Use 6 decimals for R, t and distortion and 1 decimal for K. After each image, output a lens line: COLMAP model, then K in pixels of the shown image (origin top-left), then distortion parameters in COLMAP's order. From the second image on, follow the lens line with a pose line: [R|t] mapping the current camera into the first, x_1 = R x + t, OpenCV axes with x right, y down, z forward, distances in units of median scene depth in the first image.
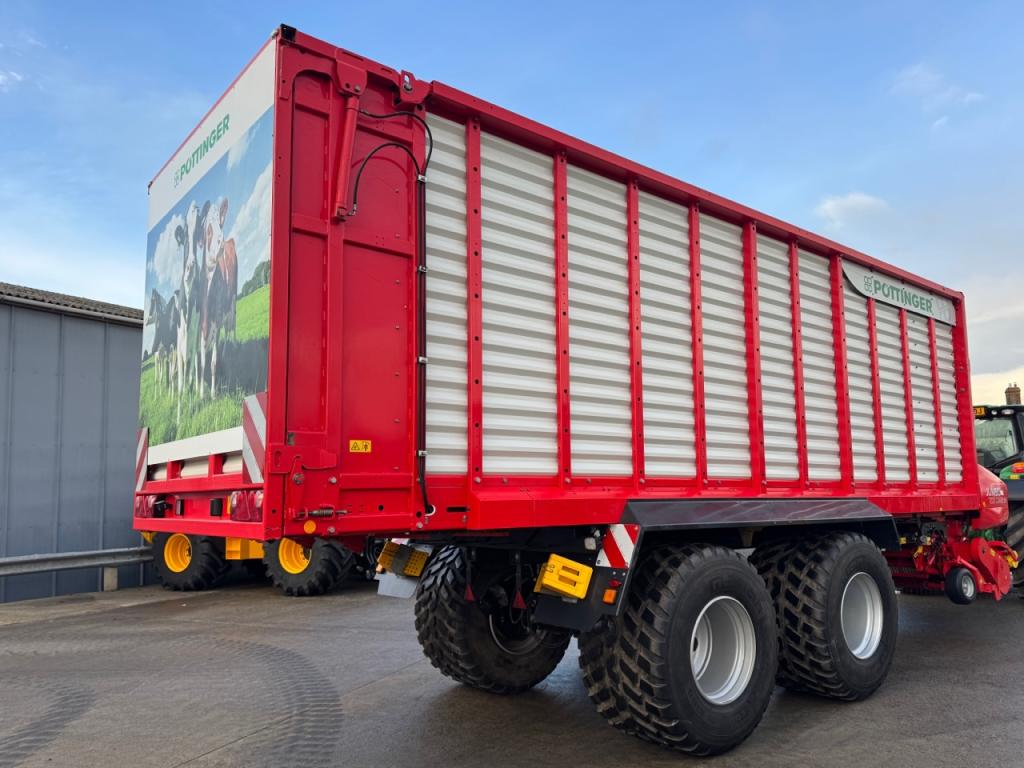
lens RADIAL K [[755.2, 0, 549.4], [0, 755.2, 408.2], [0, 0, 1]] dist [0.163502, -0.288474]
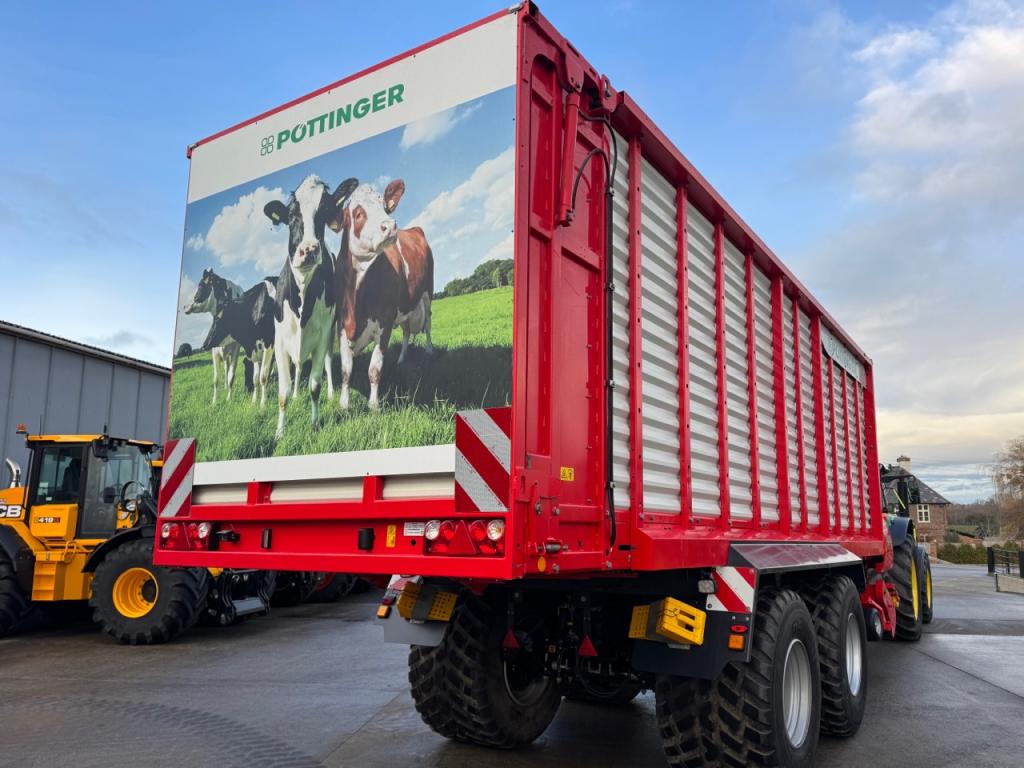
lens RADIAL K [[755.2, 0, 549.4], [0, 755.2, 408.2], [0, 0, 1]] dist [0.163502, -0.288474]
pose [[0.954192, 0.070941, 0.290664, -0.417405], [-0.056704, 0.996755, -0.057124, 0.019237], [-0.293773, 0.038026, 0.955119, 0.118338]]
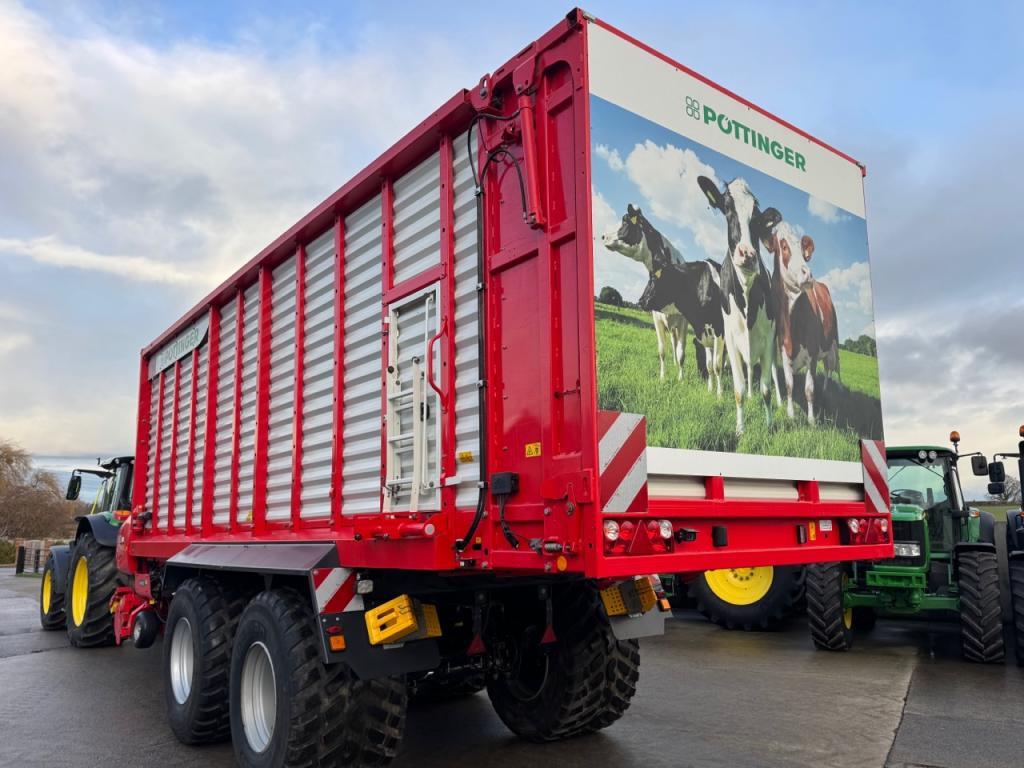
lens RADIAL K [[755.2, 0, 549.4], [0, 755.2, 408.2], [0, 0, 1]] dist [0.163502, -0.288474]
pose [[0.012374, 0.164758, 0.986256, -1.205106], [-0.097206, 0.981858, -0.162804, 0.136715], [-0.995187, -0.093855, 0.028165, 1.106172]]
